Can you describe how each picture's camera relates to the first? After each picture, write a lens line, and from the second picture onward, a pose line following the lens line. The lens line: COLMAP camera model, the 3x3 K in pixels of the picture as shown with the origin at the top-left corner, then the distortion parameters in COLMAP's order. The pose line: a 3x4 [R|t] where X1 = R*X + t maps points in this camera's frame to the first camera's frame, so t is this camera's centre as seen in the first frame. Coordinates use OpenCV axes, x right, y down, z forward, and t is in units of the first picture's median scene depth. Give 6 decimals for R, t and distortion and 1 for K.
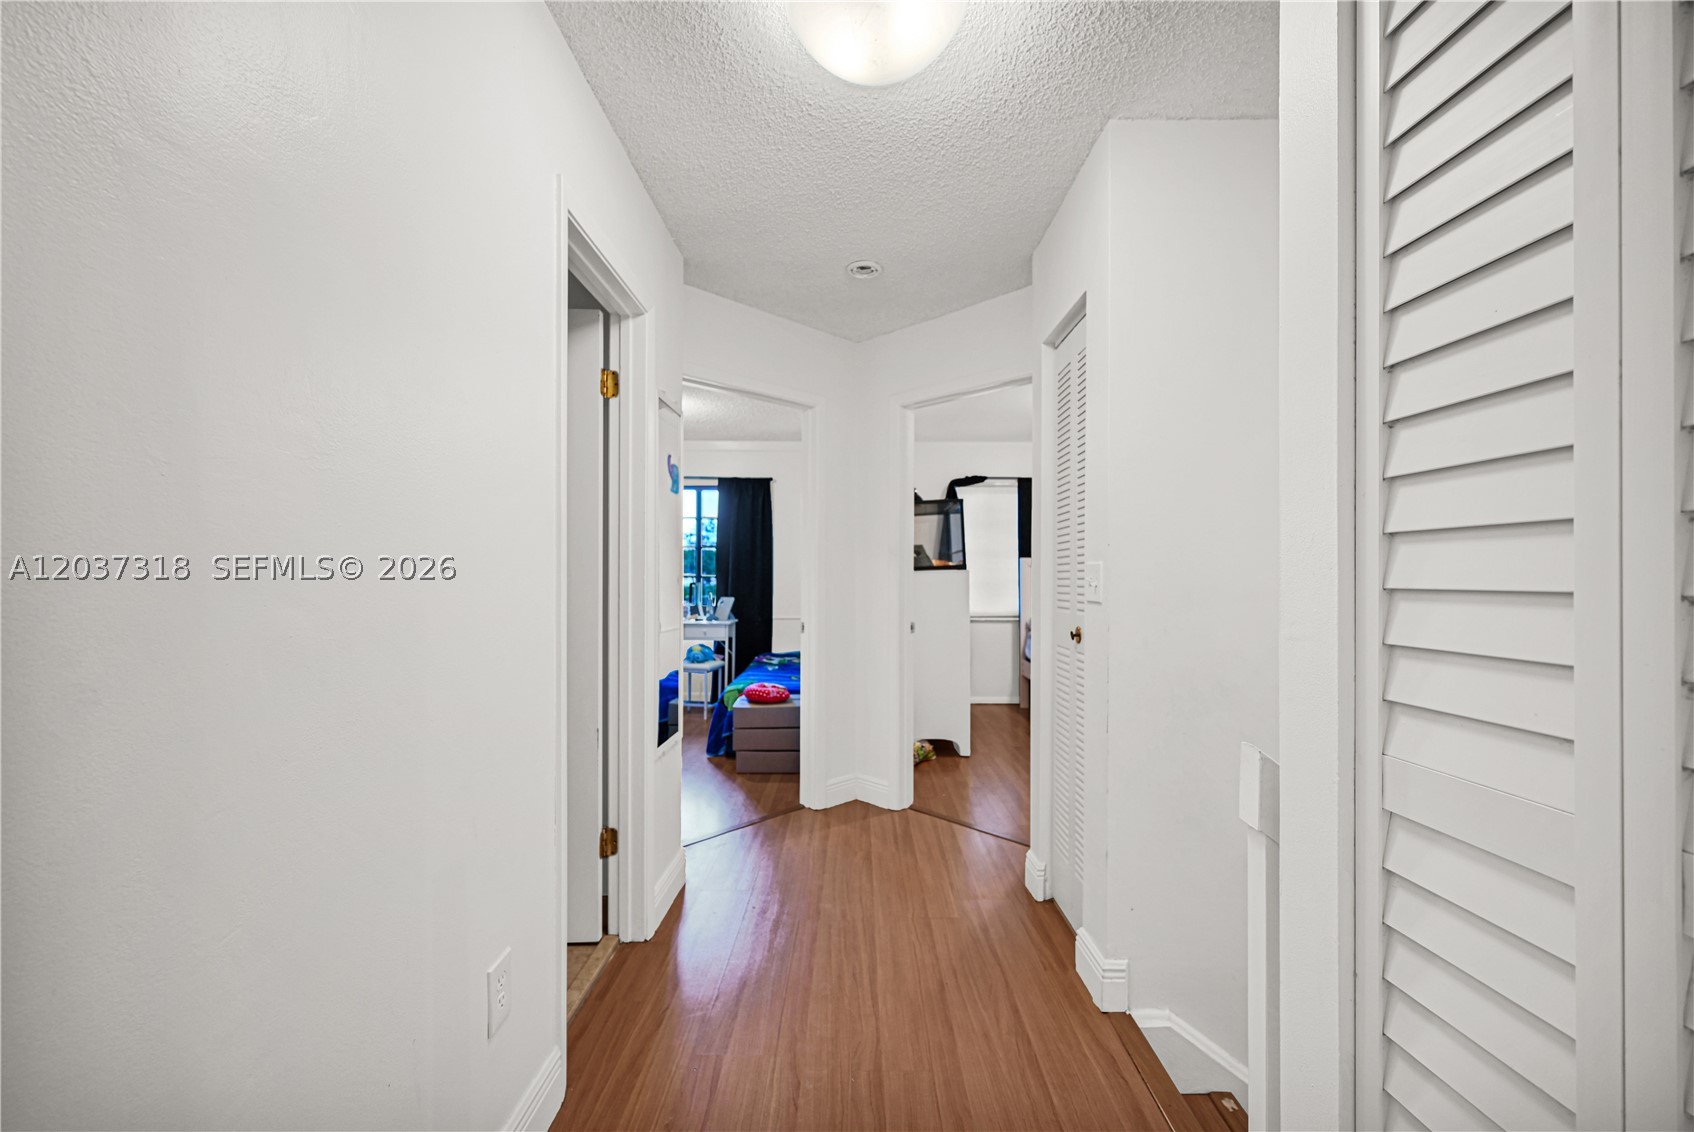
lens RADIAL K [[683.9, 0, 842.5], [0, 683.9, 572.9], [0, 0, 1]] dist [0.000881, 0.000182]
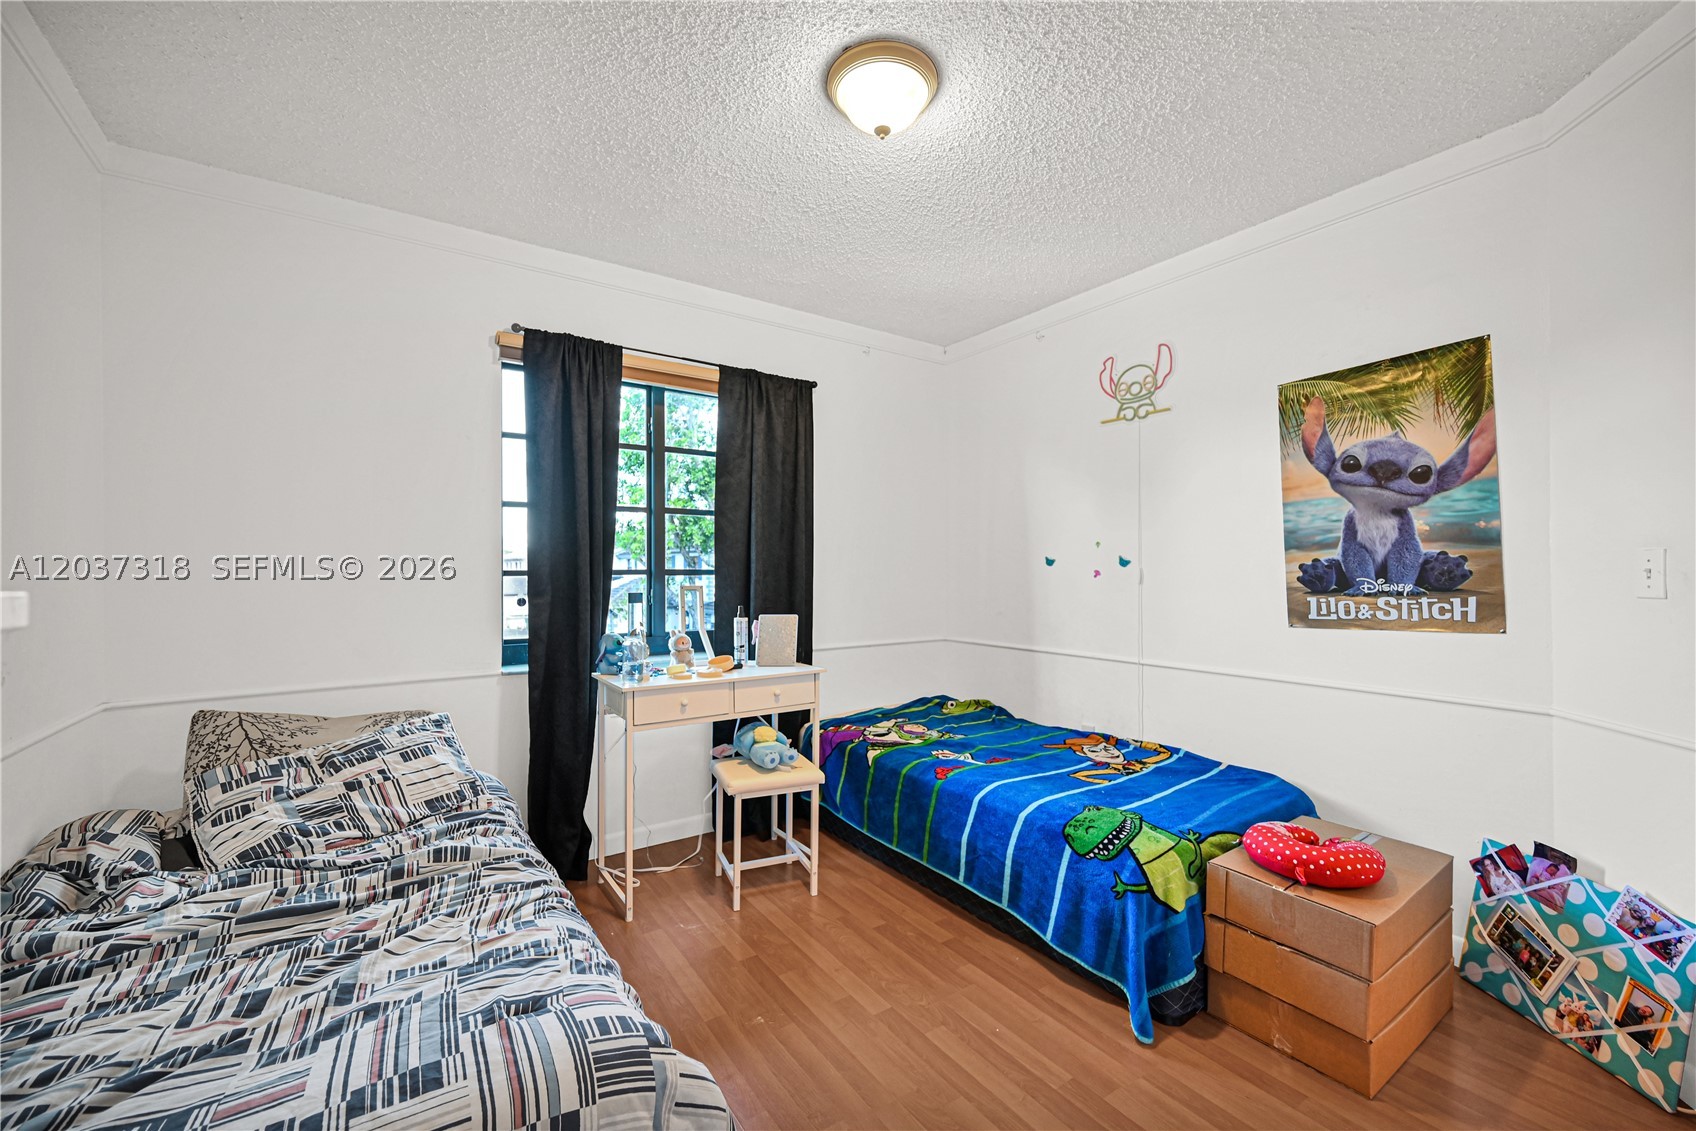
lens RADIAL K [[684.7, 0, 851.3], [0, 684.7, 571.6], [0, 0, 1]] dist [0.000881, 0.000182]
pose [[0.816015, -0.001717, 0.578029, -0.390532], [-0.001360, 0.999987, 0.004890, 0.002585], [-0.578030, -0.004776, 0.816002, 0.564809]]
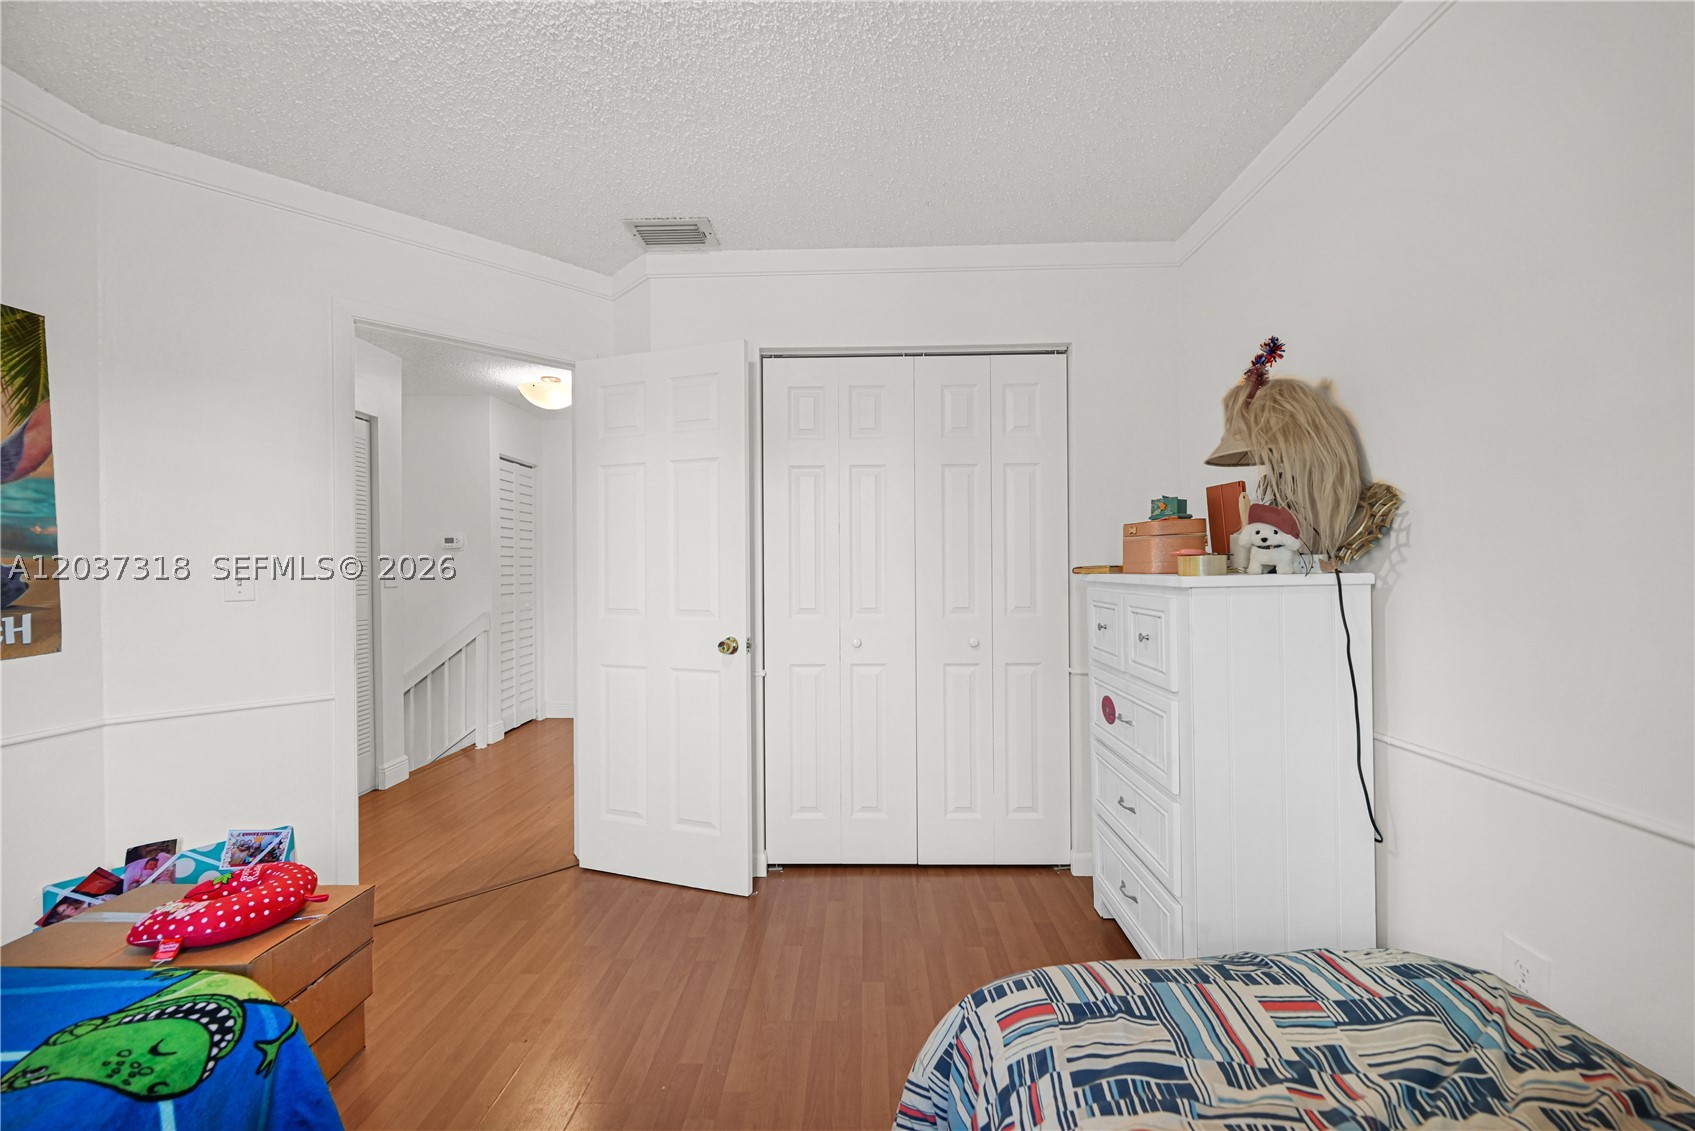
lens RADIAL K [[684.3, 0, 848.1], [0, 684.3, 570.7], [0, 0, 1]] dist [0.000881, 0.000182]
pose [[-0.999938, 0.009544, 0.005775, -0.295179], [0.009532, 0.999952, -0.002109, 0.002037], [-0.005795, -0.002053, -0.999981, 0.937558]]
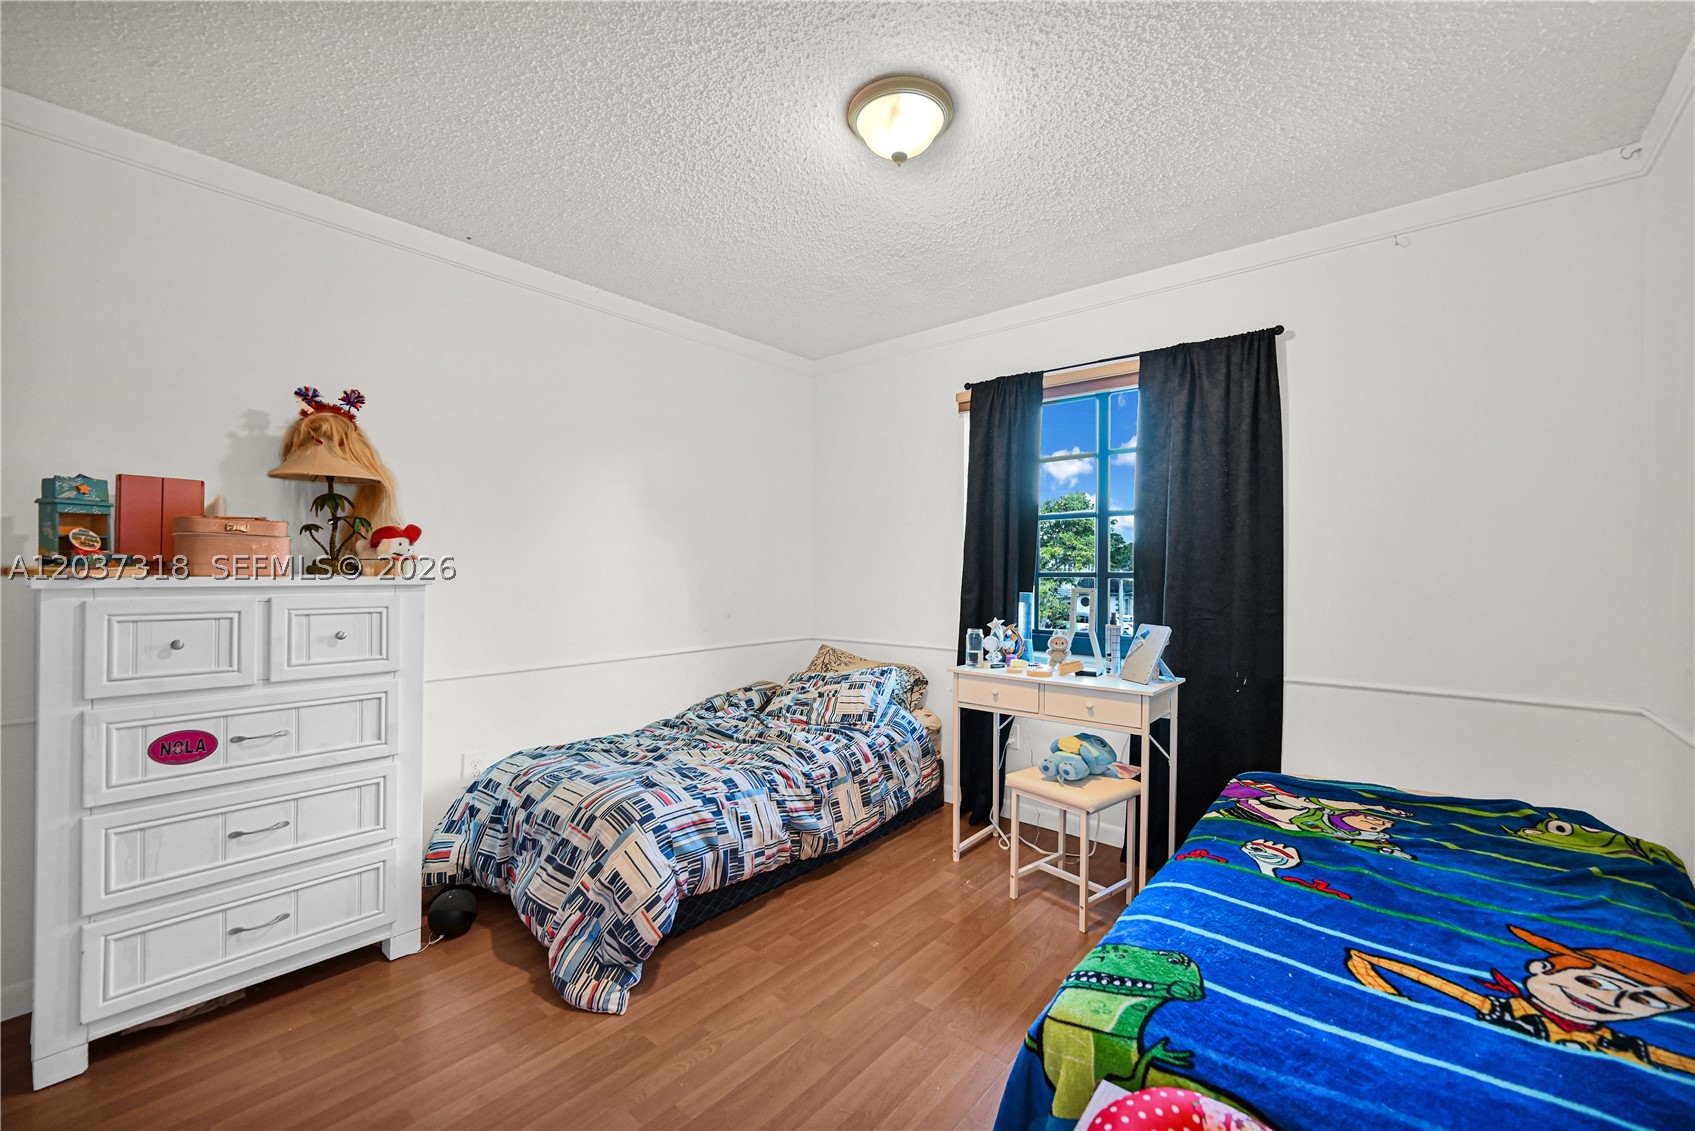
lens RADIAL K [[684.3, 0, 841.1], [0, 684.3, 568.4], [0, 0, 1]] dist [0.000881, 0.000182]
pose [[0.769477, 0.002917, -0.638668, -0.046773], [-0.002216, 0.999996, 0.001898, 0.000271], [0.638671, -0.000045, 0.769480, 0.542167]]
